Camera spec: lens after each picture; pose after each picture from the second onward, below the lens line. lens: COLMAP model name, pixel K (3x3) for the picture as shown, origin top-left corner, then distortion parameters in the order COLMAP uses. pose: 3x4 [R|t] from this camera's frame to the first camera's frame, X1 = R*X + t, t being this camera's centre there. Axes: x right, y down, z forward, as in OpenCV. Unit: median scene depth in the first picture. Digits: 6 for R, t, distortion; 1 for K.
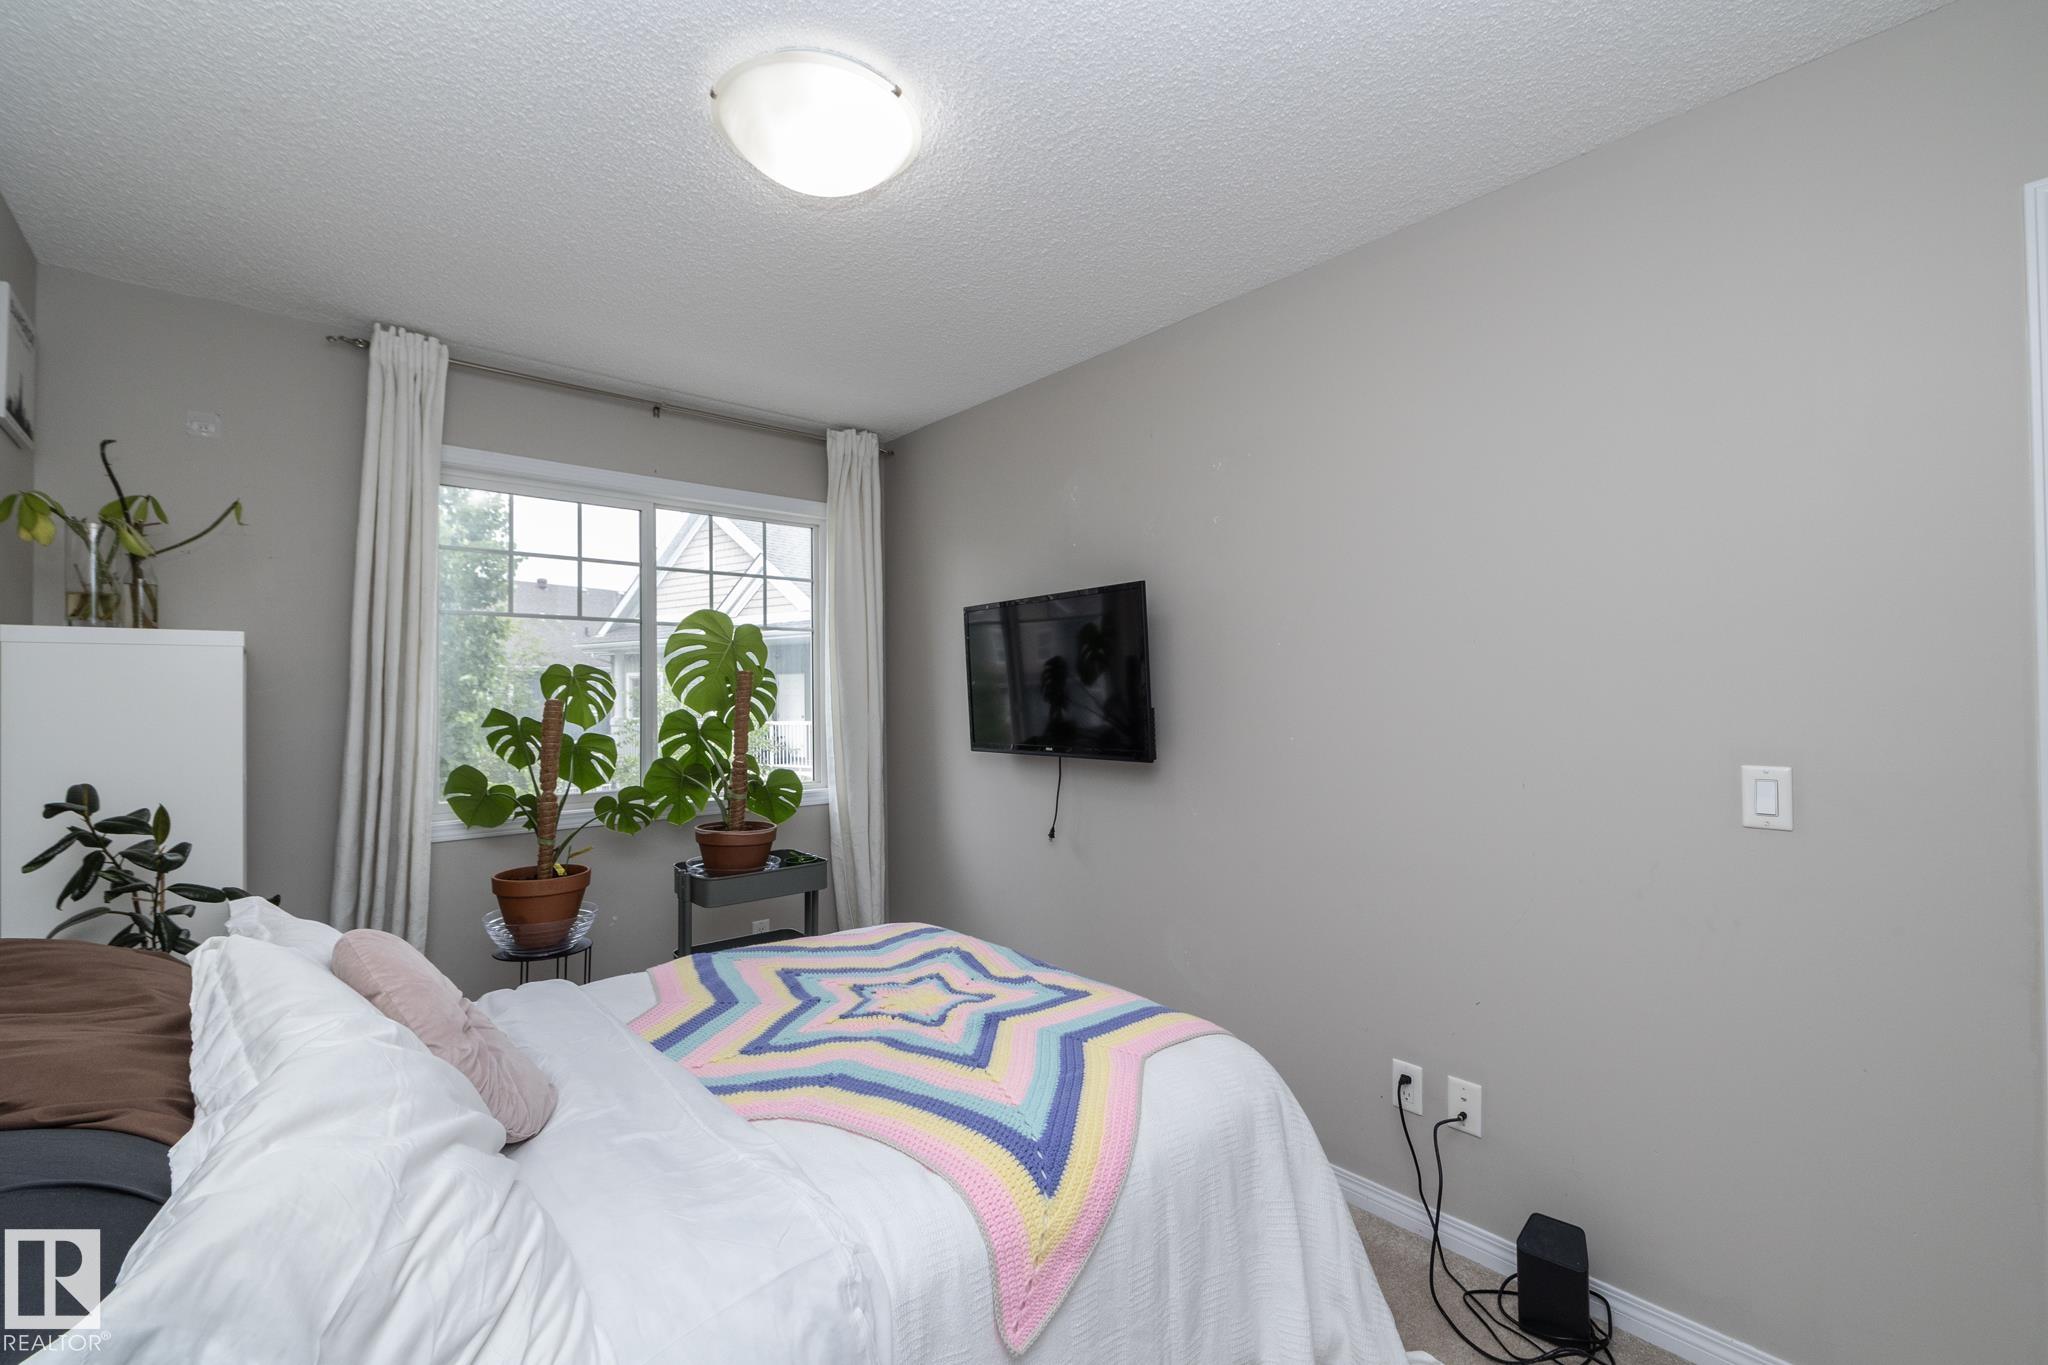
lens RADIAL K [[873.4, 0, 1025.6], [0, 873.4, 681.0], [0, 0, 1]] dist [0.000140, -0.000059]
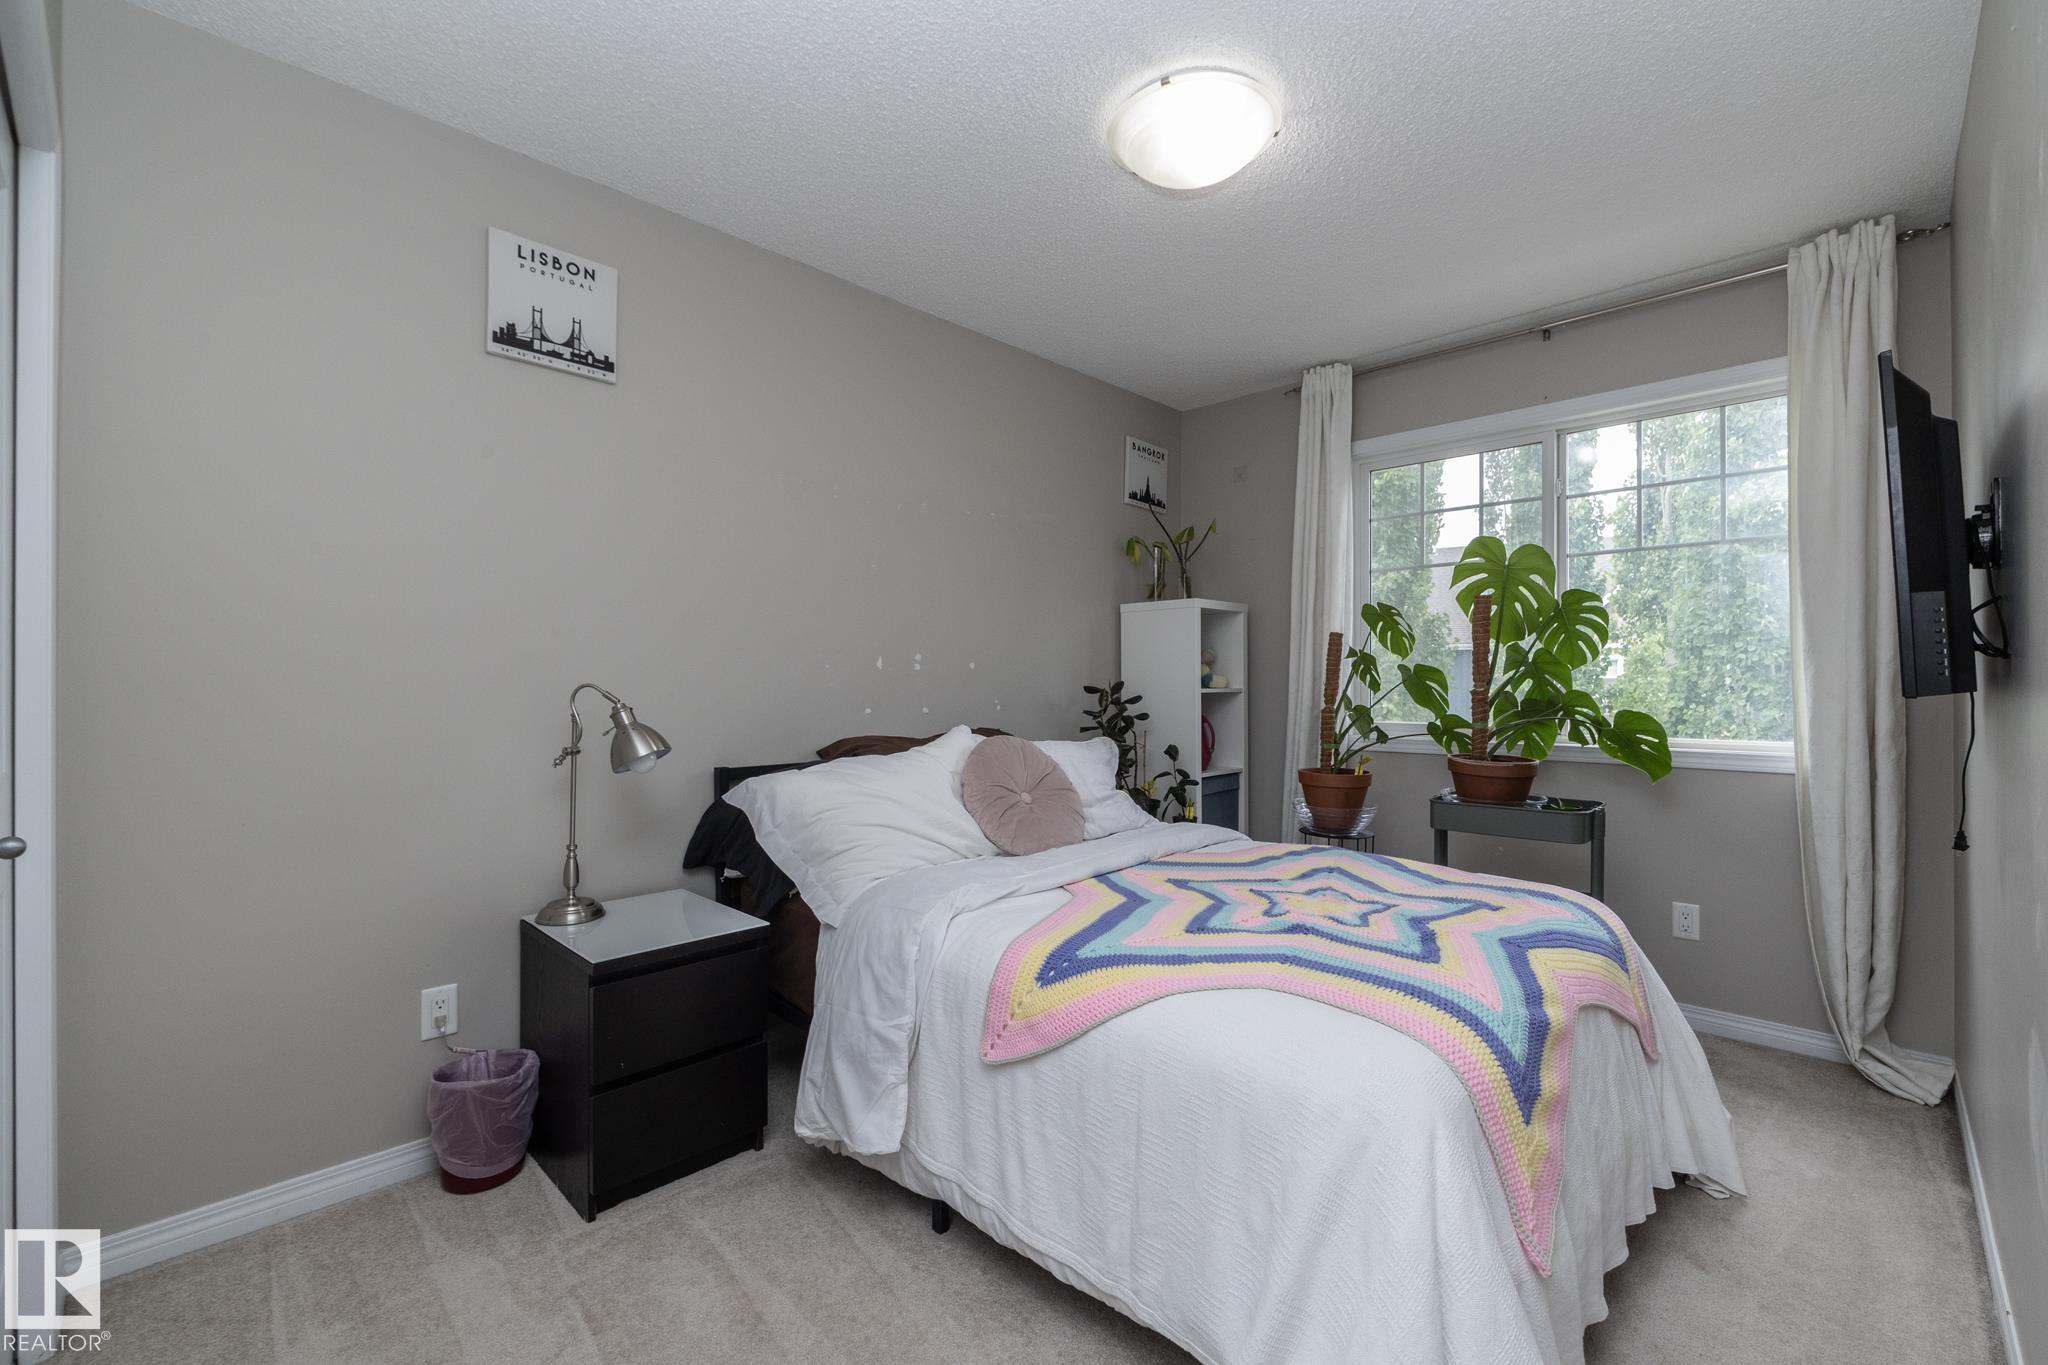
lens RADIAL K [[868.1, 0, 1021.9], [0, 868.1, 682.5], [0, 0, 1]] dist [-0.000074, -0.000722]
pose [[0.068103, 0.009083, -0.997637, 0.582674], [0.011684, 0.999883, 0.009901, 0.067914], [0.997610, -0.012331, 0.067989, 0.415391]]
